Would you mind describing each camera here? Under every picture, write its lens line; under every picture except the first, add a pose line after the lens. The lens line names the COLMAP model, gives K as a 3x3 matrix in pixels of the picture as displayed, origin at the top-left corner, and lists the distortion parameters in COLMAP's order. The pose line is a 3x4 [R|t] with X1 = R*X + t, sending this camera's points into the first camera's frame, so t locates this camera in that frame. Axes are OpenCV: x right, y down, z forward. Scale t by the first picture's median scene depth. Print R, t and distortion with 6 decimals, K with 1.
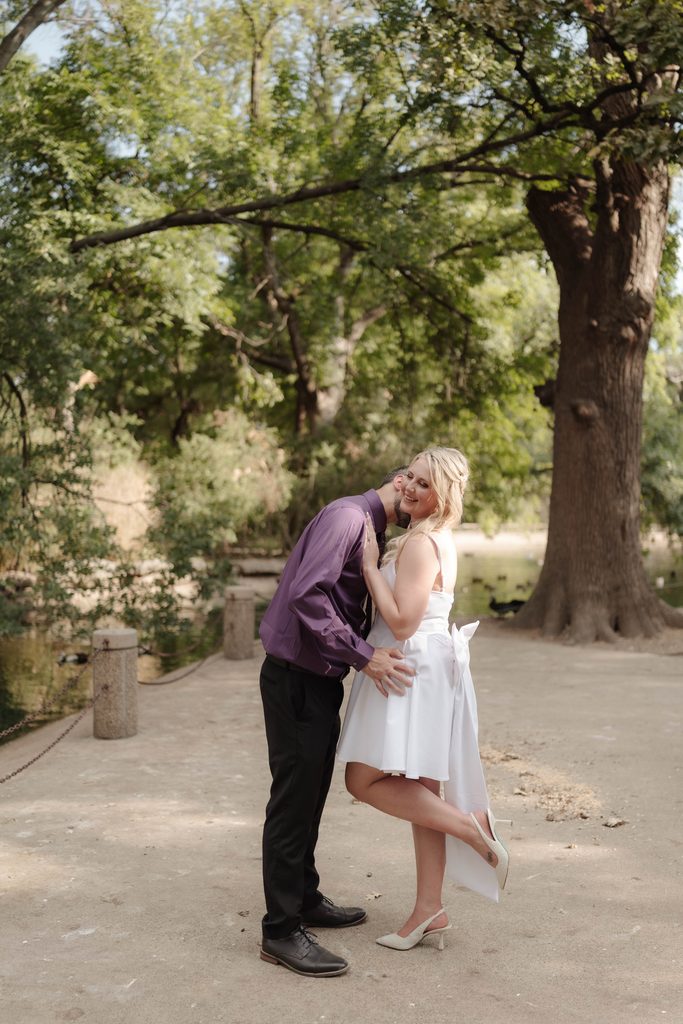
lens RADIAL K [[961.3, 0, 330.0], [0, 961.3, 513.2], [0, 0, 1]] dist [-0.008134, -0.003873]
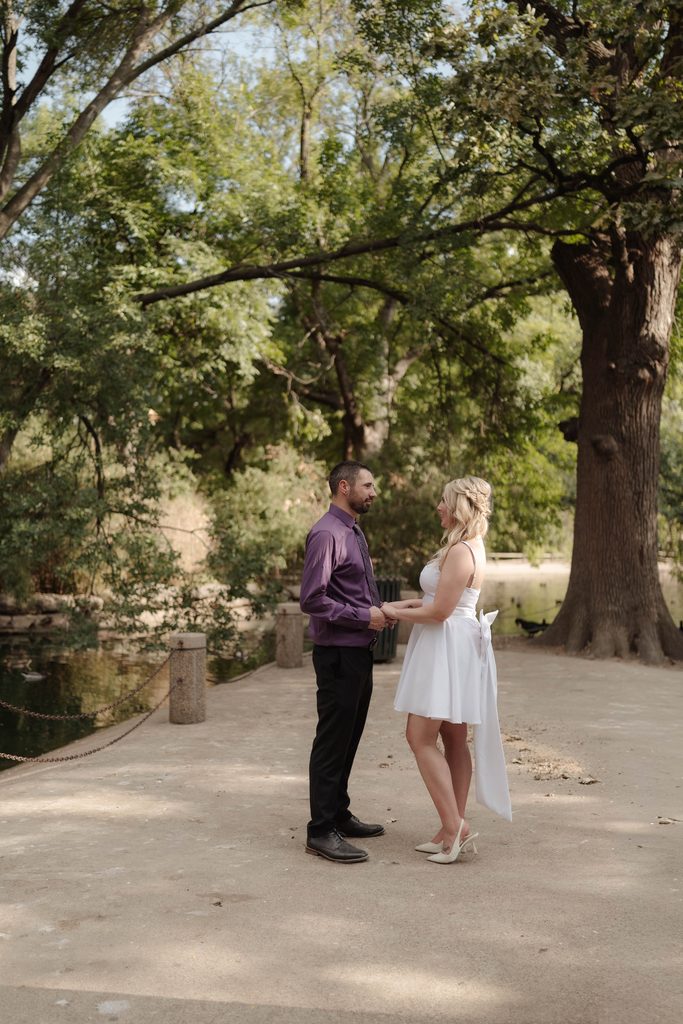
lens RADIAL K [[961.3, 0, 330.0], [0, 961.3, 513.2], [0, 0, 1]] dist [-0.008134, -0.003873]
pose [[0.998638, -0.003035, -0.052087, 0.009494], [0.001385, 0.999497, -0.031692, 0.004482], [0.052157, 0.031577, 0.998140, -0.102860]]
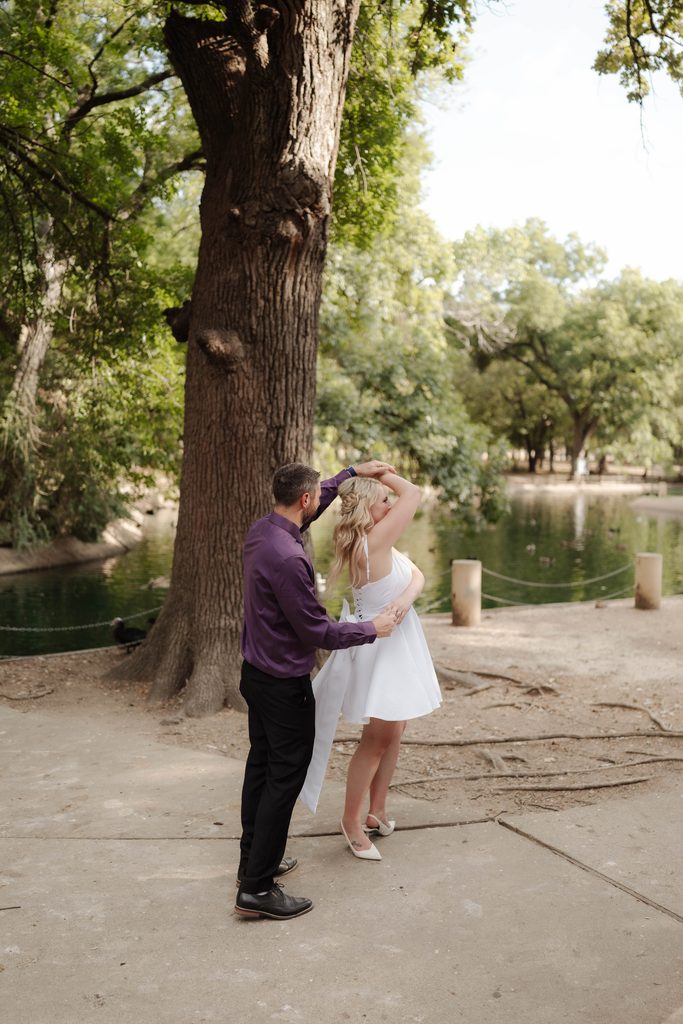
lens RADIAL K [[961.3, 0, 330.0], [0, 961.3, 513.2], [0, 0, 1]] dist [-0.008134, -0.003873]
pose [[0.984220, -0.015869, 0.176234, 0.216023], [0.005892, 0.998358, 0.056987, -0.030486], [-0.176849, -0.055050, 0.982697, 0.332368]]
